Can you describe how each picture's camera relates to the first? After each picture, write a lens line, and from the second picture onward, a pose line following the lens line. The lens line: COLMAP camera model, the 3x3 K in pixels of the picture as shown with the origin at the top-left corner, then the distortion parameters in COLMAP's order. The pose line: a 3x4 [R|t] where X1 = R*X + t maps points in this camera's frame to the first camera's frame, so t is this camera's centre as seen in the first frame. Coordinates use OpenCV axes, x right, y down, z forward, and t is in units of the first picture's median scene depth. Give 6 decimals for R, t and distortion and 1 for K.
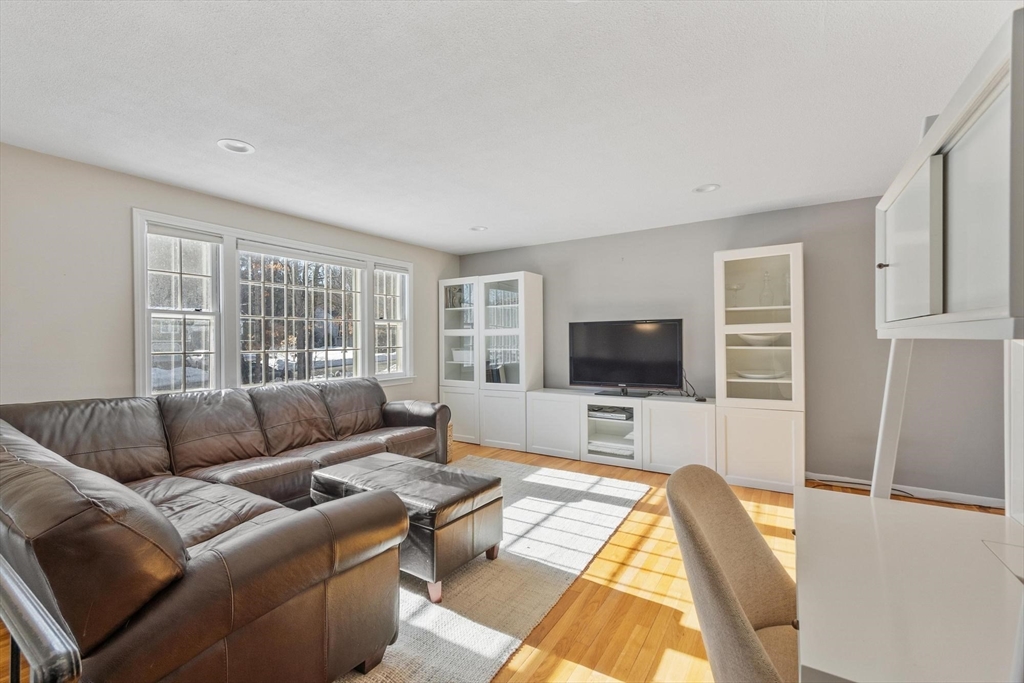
lens RADIAL K [[446.7, 0, 485.2], [0, 446.7, 341.7], [0, 0, 1]] dist [0.007422, 0.000046]
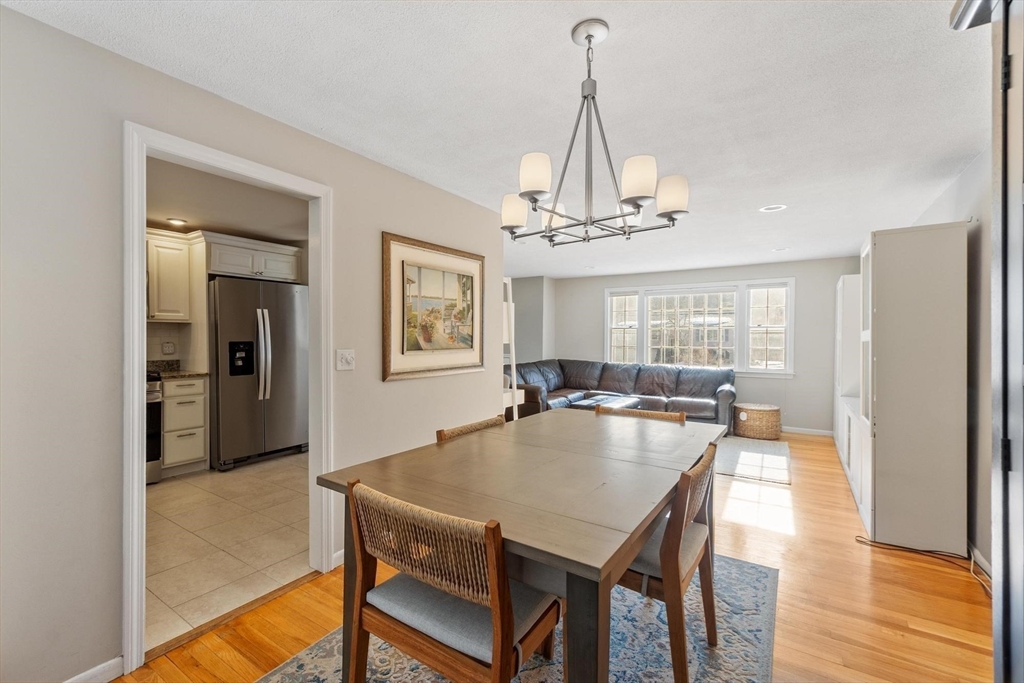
lens RADIAL K [[446.7, 0, 485.2], [0, 446.7, 341.7], [0, 0, 1]] dist [0.007422, 0.000046]
pose [[-0.007862, 0.017425, -0.999817, 1.536517], [-0.008008, 0.999815, 0.017488, -0.029850], [0.999937, 0.008144, -0.007721, 0.294906]]
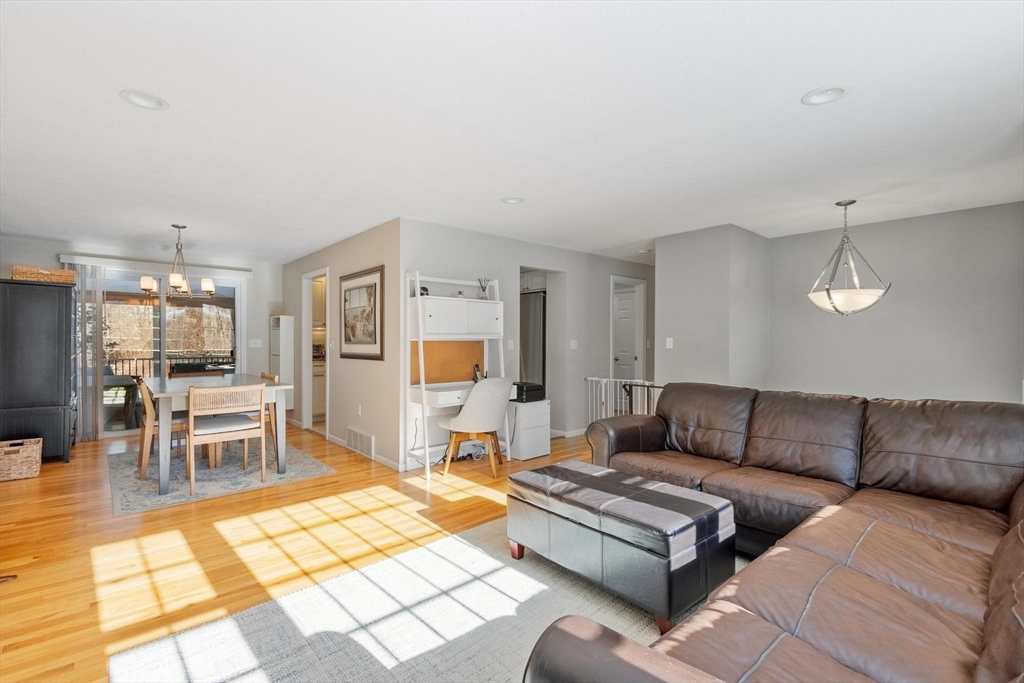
lens RADIAL K [[456.0, 0, 485.0], [0, 456.0, 342.8], [0, 0, 1]] dist [0.000664, -0.000178]
pose [[-0.962826, 0.003890, 0.270094, -0.132900], [0.006166, 0.999952, 0.007579, -0.001800], [-0.270052, 0.008963, -0.962804, 1.430749]]
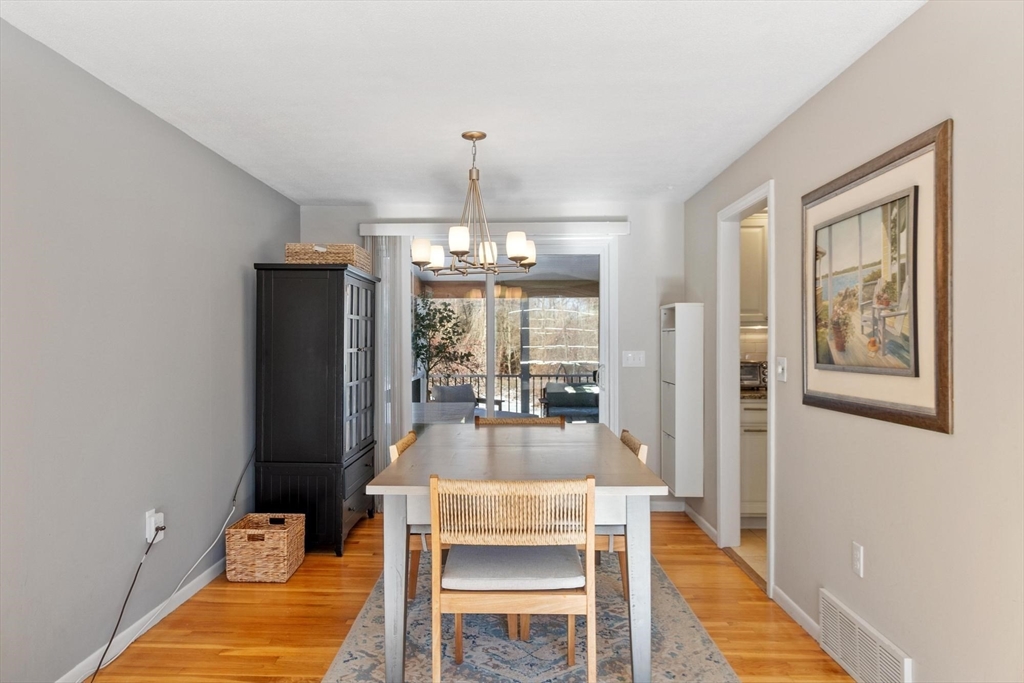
lens RADIAL K [[698.9, 0, 495.2], [0, 698.9, 345.7], [0, 0, 1]] dist [-0.006220, -0.004697]
pose [[-0.545302, 0.005572, 0.838221, 0.195419], [0.011099, 0.999938, 0.000574, -0.023476], [-0.838166, 0.009617, -0.545330, 0.933532]]
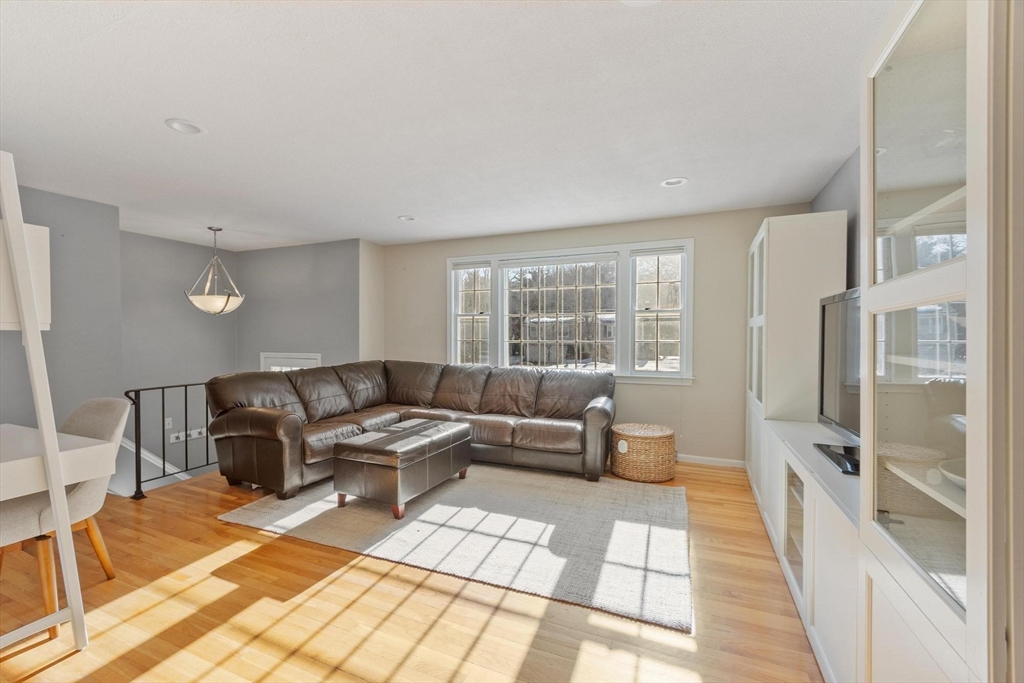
lens RADIAL K [[446.7, 0, 485.2], [0, 446.7, 341.7], [0, 0, 1]] dist [0.007422, 0.000046]
pose [[0.167409, 0.022979, -0.985620, 0.865986], [-0.004743, 0.999736, 0.022503, -0.006436], [0.985876, 0.000907, 0.167474, 0.737727]]
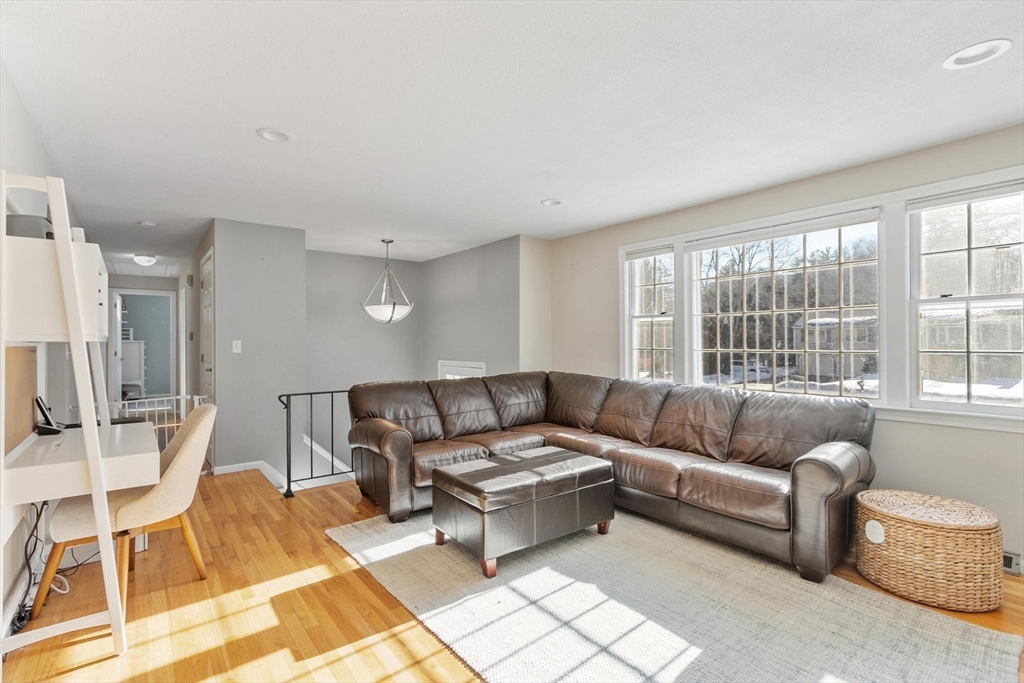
lens RADIAL K [[467.2, 0, 487.4], [0, 467.2, 340.4], [0, 0, 1]] dist [0.002144, 0.000107]
pose [[-0.326456, 0.005995, -0.945194, 0.667583], [0.004200, 0.999979, 0.004892, -0.006869], [0.945203, -0.002373, -0.326474, 0.943278]]
